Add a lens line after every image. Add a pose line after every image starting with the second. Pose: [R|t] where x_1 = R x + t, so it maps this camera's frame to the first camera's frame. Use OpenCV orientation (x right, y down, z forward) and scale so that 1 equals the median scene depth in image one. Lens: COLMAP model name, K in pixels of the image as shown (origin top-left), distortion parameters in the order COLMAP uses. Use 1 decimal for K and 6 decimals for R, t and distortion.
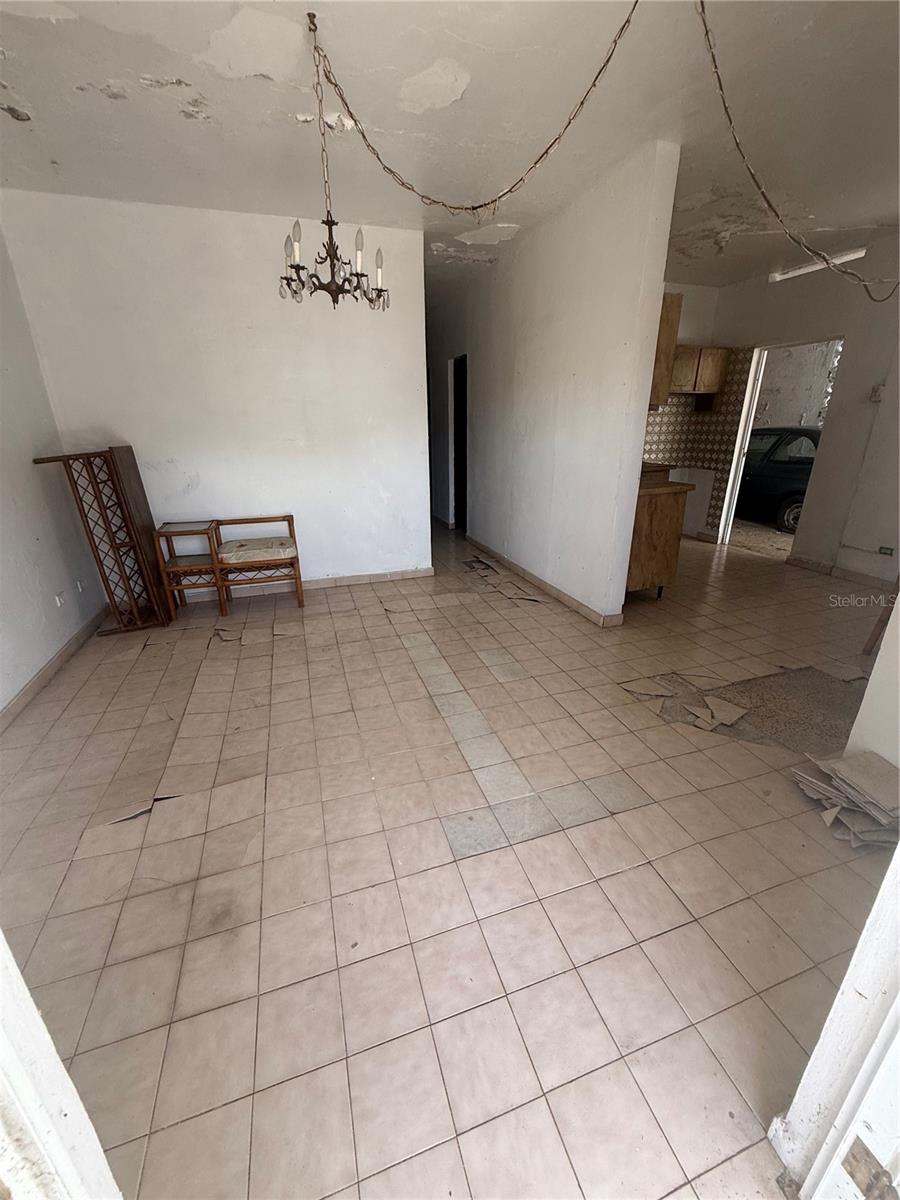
lens RADIAL K [[479.6, 0, 450.5], [0, 479.6, 597.4], [0, 0, 1]] dist [0.000964, -0.000095]
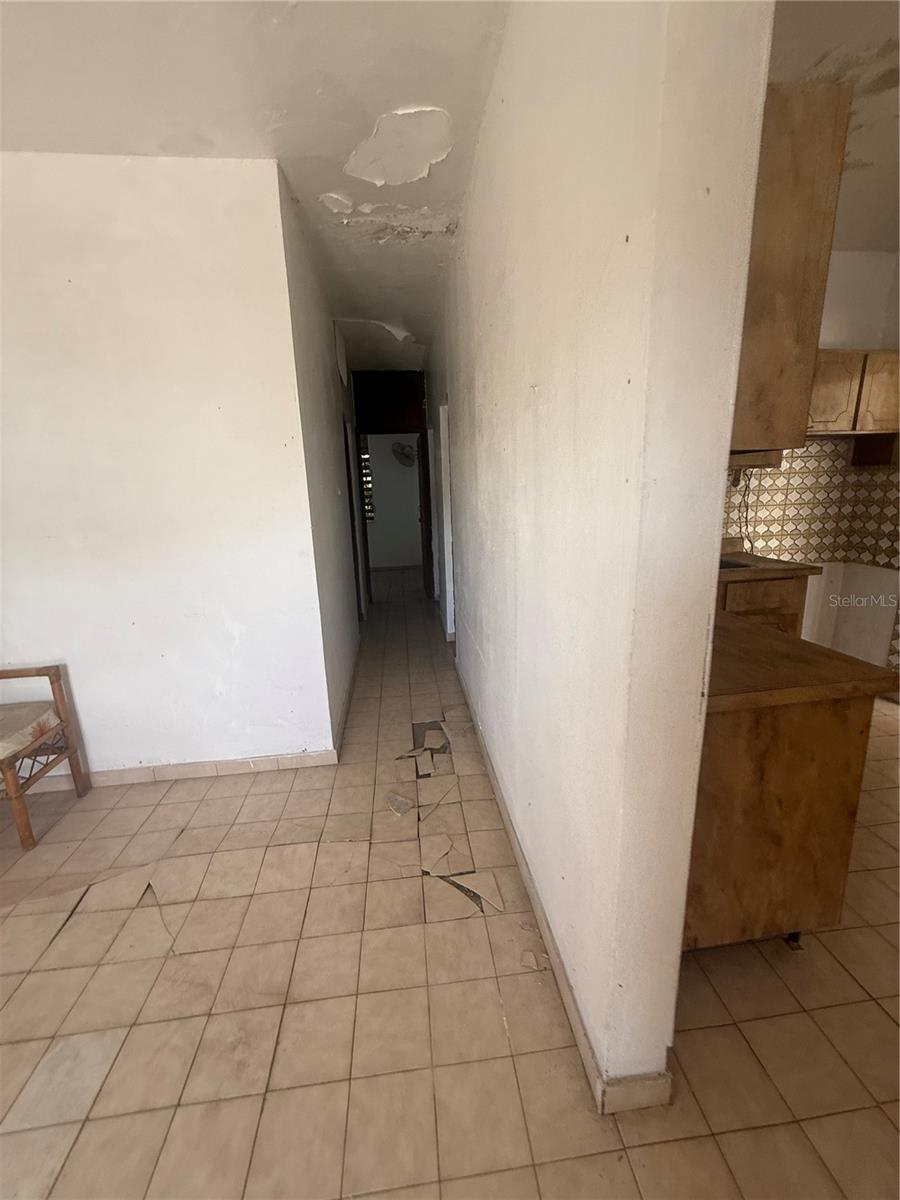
lens RADIAL K [[479.6, 0, 450.7], [0, 479.6, 597.9], [0, 0, 1]] dist [0.000964, -0.000095]
pose [[0.978016, 0.025053, -0.207020, 0.241187], [-0.049645, 0.992186, -0.114463, -0.212079], [0.202535, 0.122225, 0.971618, 0.542606]]
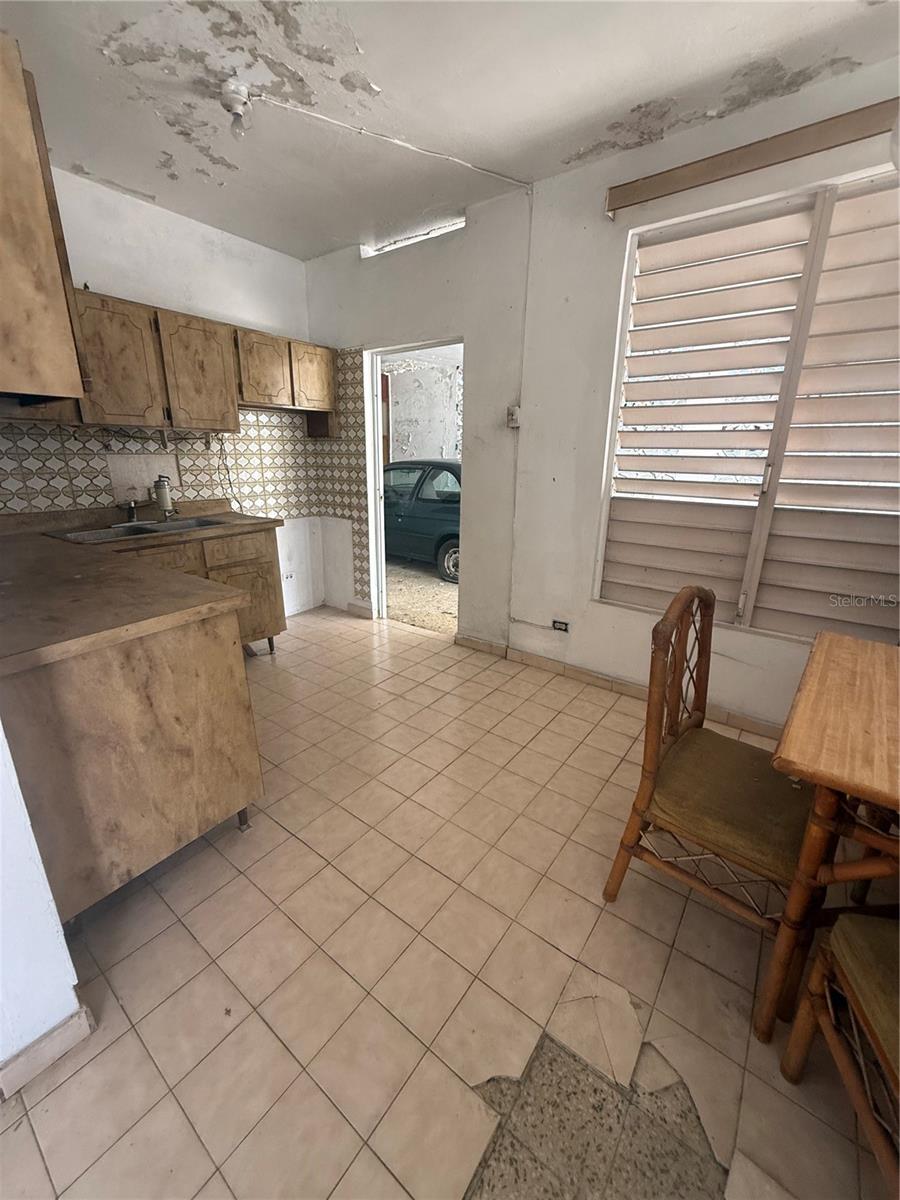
lens RADIAL K [[479.6, 0, 449.7], [0, 479.6, 597.2], [0, 0, 1]] dist [0.000964, -0.000095]
pose [[0.820726, -0.150742, 0.551077, 0.377420], [0.181513, 0.983388, -0.001334, -0.177965], [-0.541722, 0.101123, 0.834453, 0.485875]]
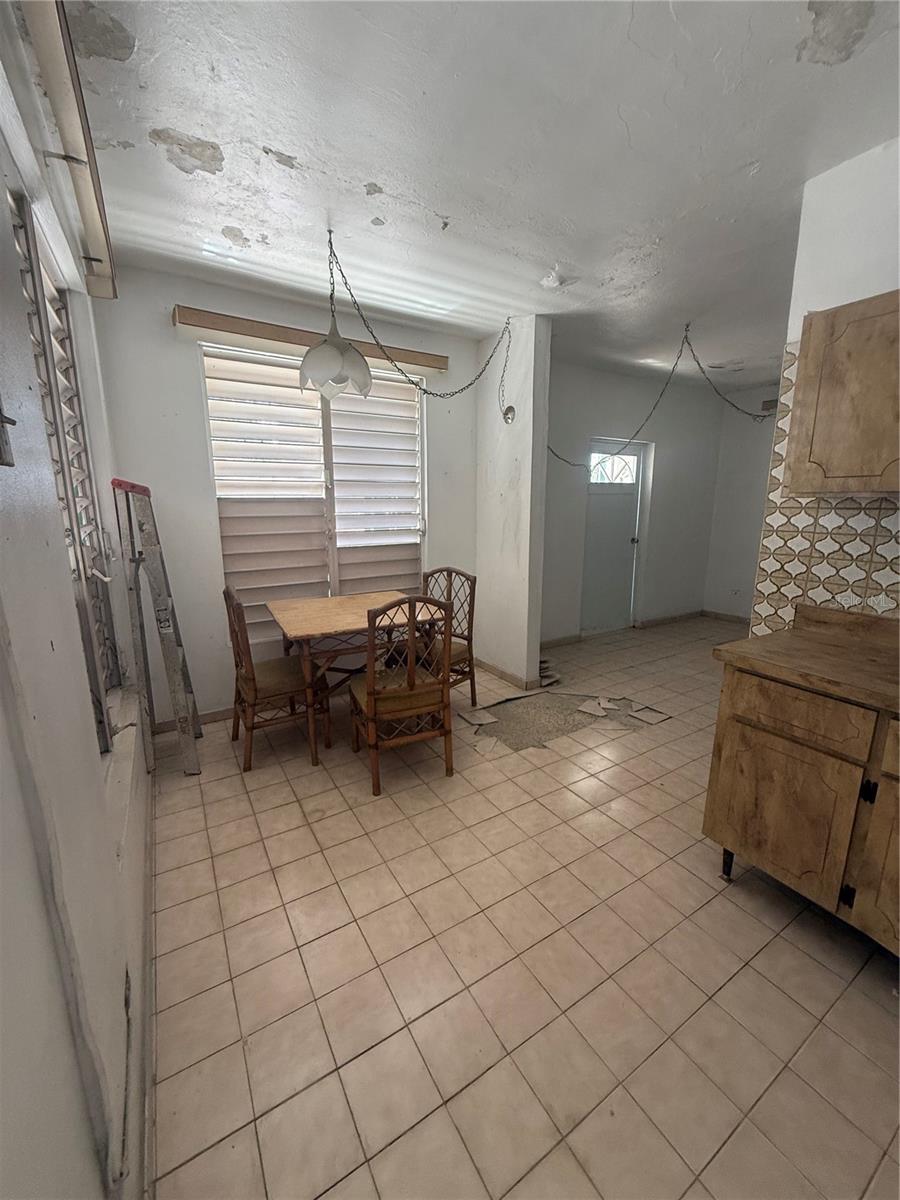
lens RADIAL K [[479.6, 0, 451.7], [0, 479.6, 599.6], [0, 0, 1]] dist [0.000964, -0.000095]
pose [[-0.971751, 0.057957, -0.228781, 0.805142], [-0.072628, 0.848900, 0.523540, -0.475139], [0.224554, 0.525366, -0.820710, 1.198234]]
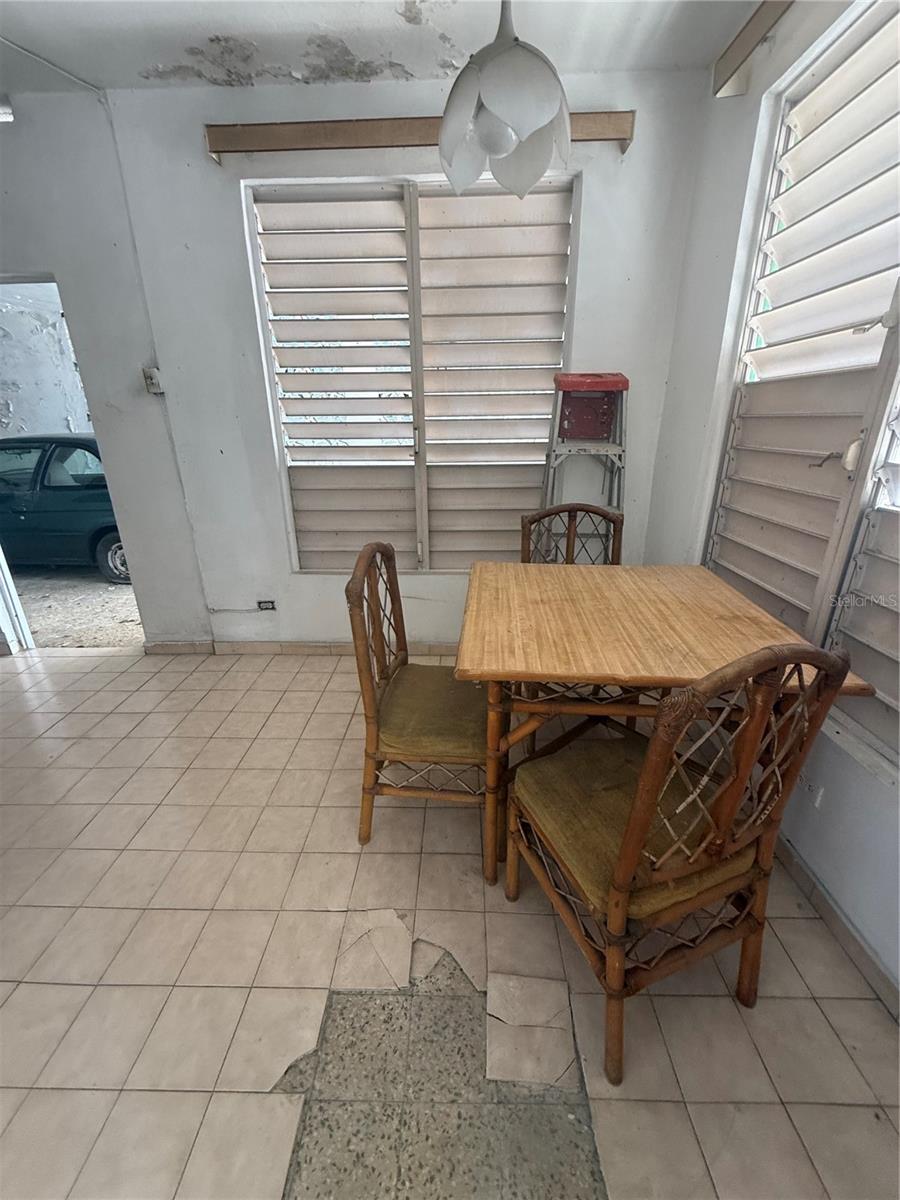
lens RADIAL K [[479.6, 0, 450.4], [0, 479.6, 597.4], [0, 0, 1]] dist [0.000964, -0.000095]
pose [[0.333991, -0.325278, 0.884672, 0.384012], [0.333744, 0.918575, 0.211744, -0.174799], [-0.881513, 0.224533, 0.415355, 0.476095]]
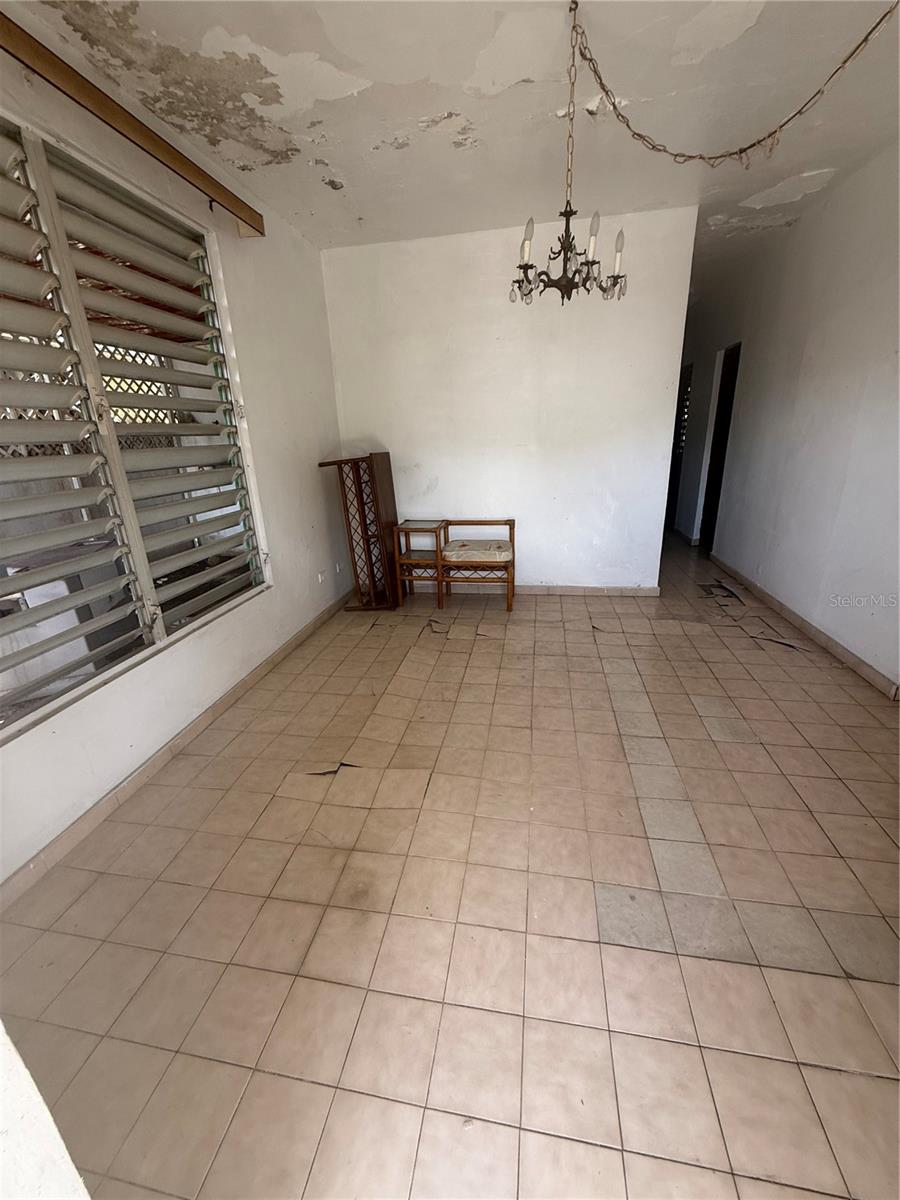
lens RADIAL K [[479.6, 0, 451.7], [0, 479.6, 596.9], [0, 0, 1]] dist [0.000964, -0.000095]
pose [[0.881149, 0.131665, -0.454138, 0.035604], [-0.137228, 0.990320, 0.020856, -0.012985], [0.452488, 0.043943, 0.890687, 0.046286]]
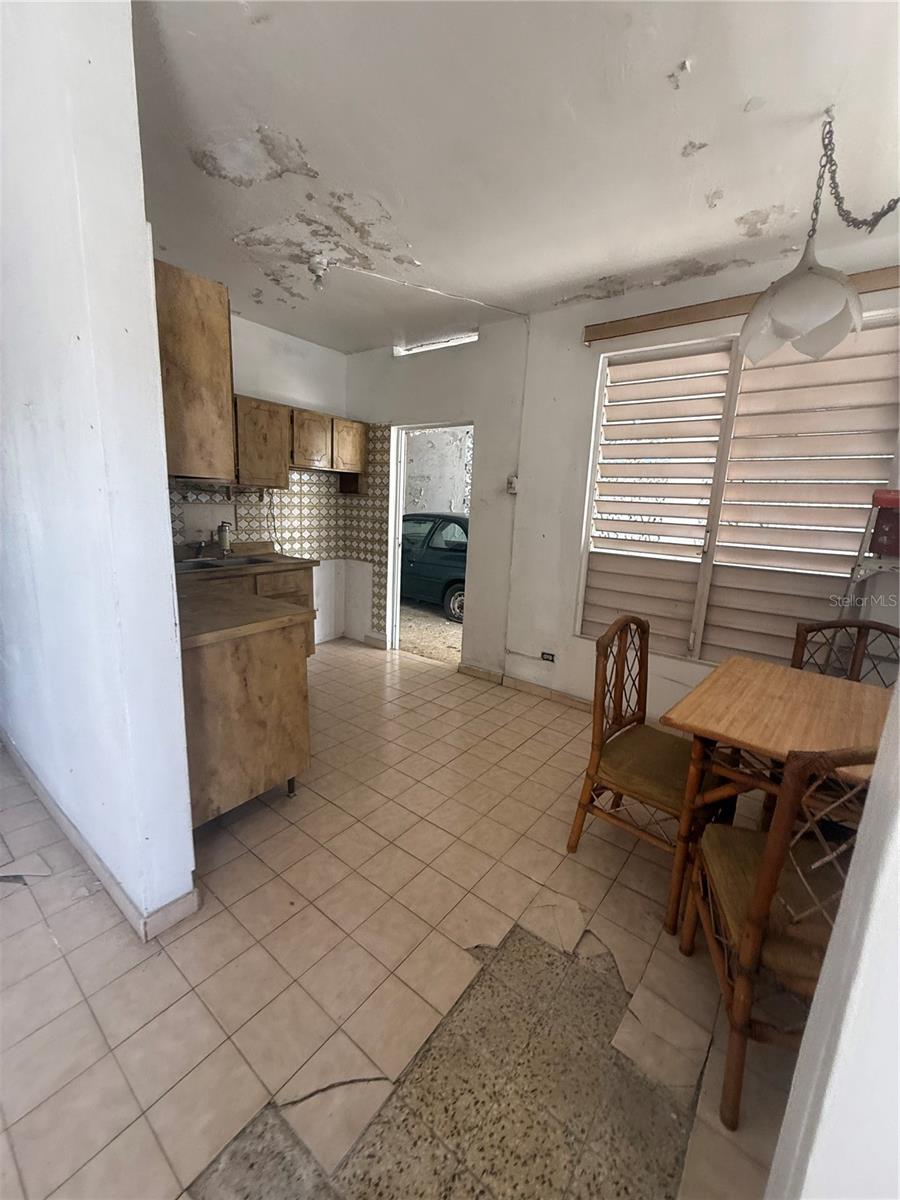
lens RADIAL K [[479.6, 0, 450.4], [0, 479.6, 596.7], [0, 0, 1]] dist [0.000964, -0.000095]
pose [[0.826985, -0.066317, 0.558299, 0.283017], [0.146628, 0.984094, -0.100299, -0.149676], [-0.542767, 0.164808, 0.823555, 0.364879]]
